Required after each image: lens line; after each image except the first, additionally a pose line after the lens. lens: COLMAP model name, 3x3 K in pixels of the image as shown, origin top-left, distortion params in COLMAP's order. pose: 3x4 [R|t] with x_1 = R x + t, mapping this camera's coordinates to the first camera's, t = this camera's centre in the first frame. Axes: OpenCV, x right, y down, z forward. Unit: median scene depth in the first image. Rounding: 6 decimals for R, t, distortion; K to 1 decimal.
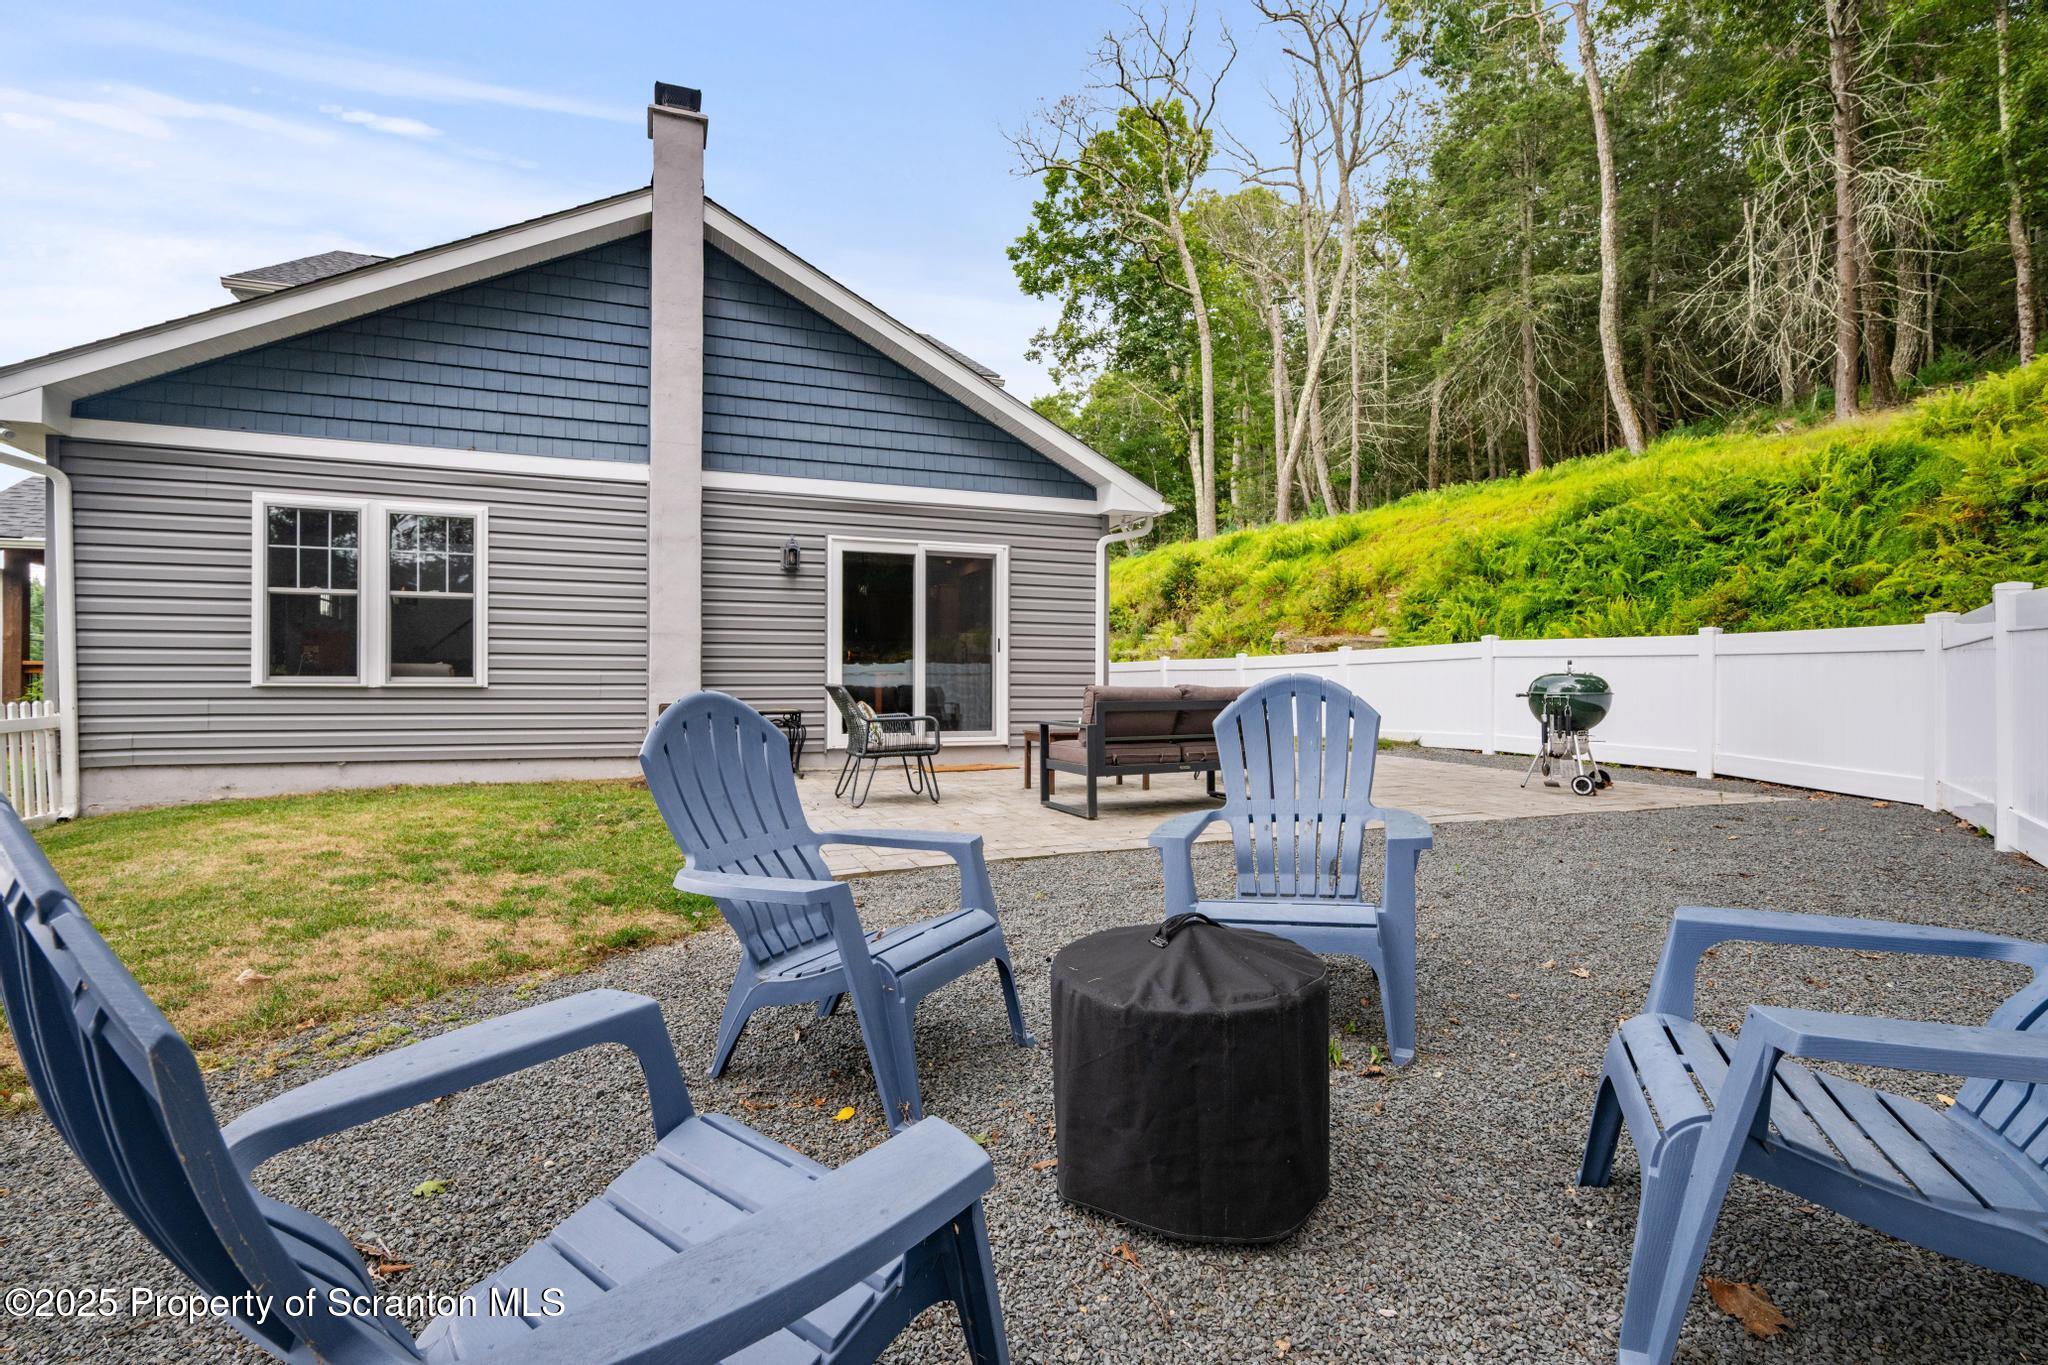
lens RADIAL K [[970.1, 0, 1034.2], [0, 970.1, 679.2], [0, 0, 1]] dist [0.002502, 0.000686]
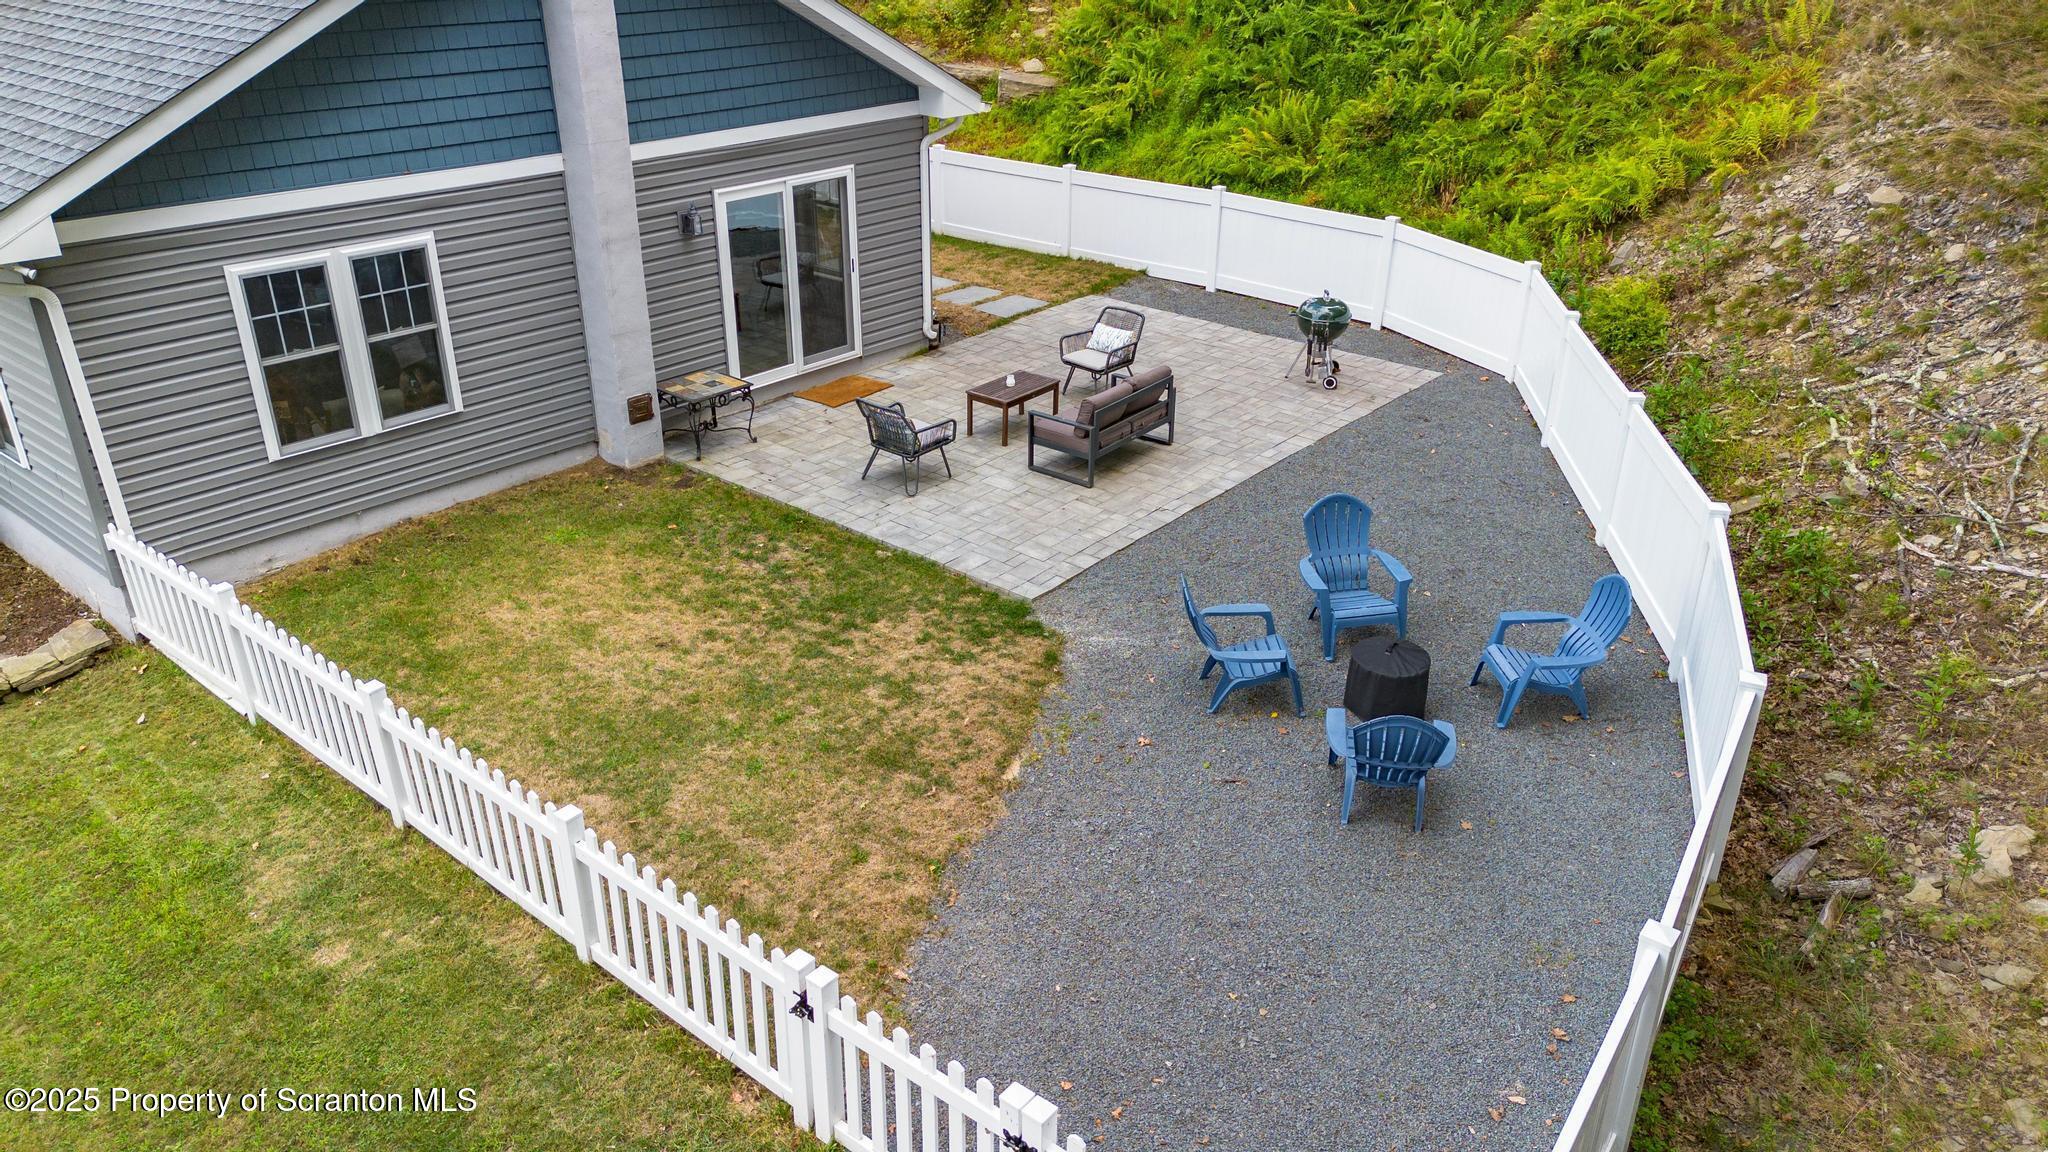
lens RADIAL K [[1436.4, 0, 1024.0], [0, 1436.4, 576.0], [0, 0, 1]] dist [0.072385, -0.083103]
pose [[0.882182, -0.199292, 0.426659, -0.746569], [-0.013560, 0.894907, 0.446047, -0.534118], [-0.470714, -0.399280, 0.786768, -0.552676]]
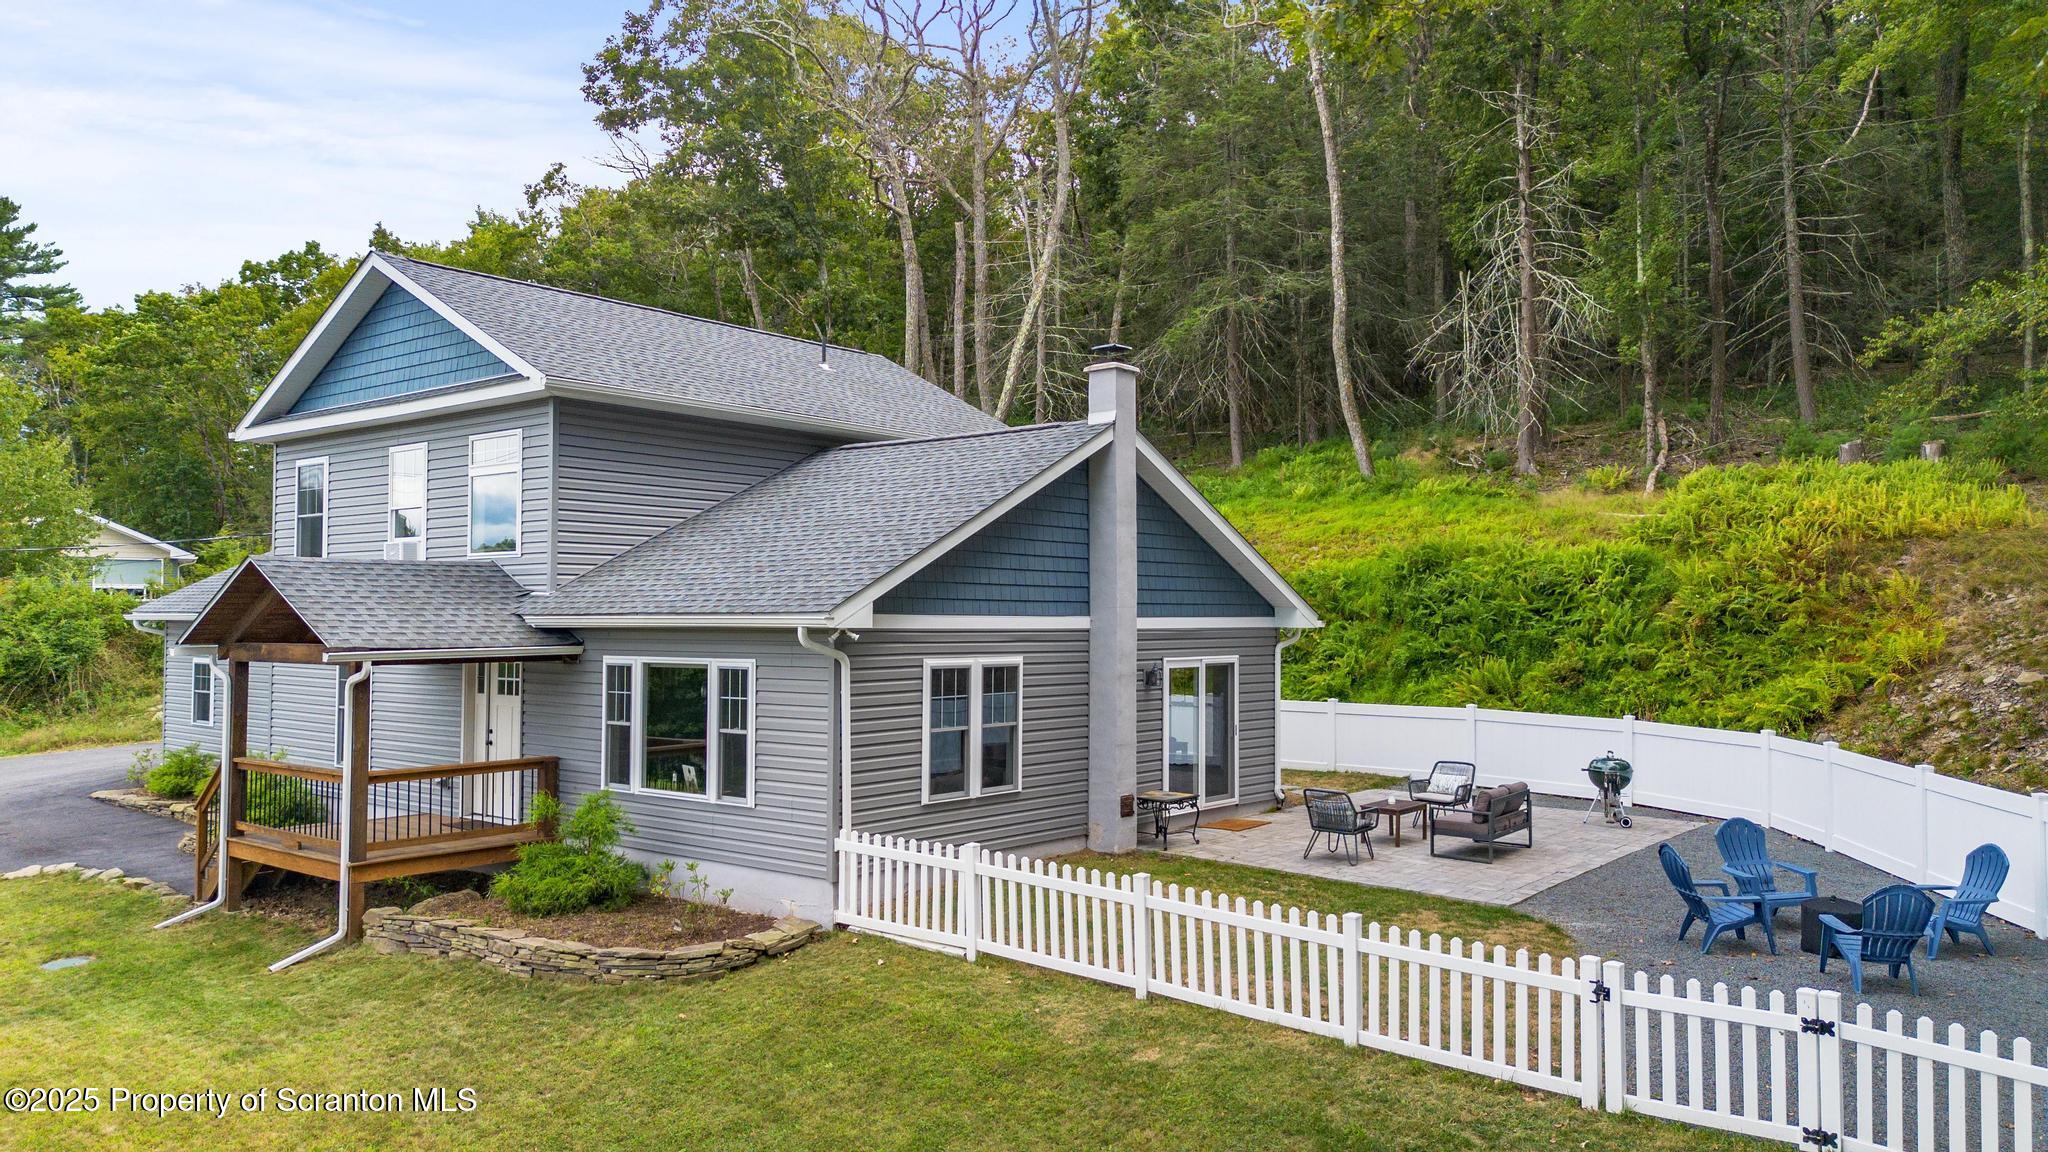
lens RADIAL K [[1436.4, 0, 1024.0], [0, 1436.4, 576.0], [0, 0, 1]] dist [0.072385, -0.083103]
pose [[0.880672, 0.018403, 0.473369, -1.546820], [-0.011700, 0.999785, -0.017102, -0.261440], [-0.473583, 0.009522, 0.880698, -0.777700]]
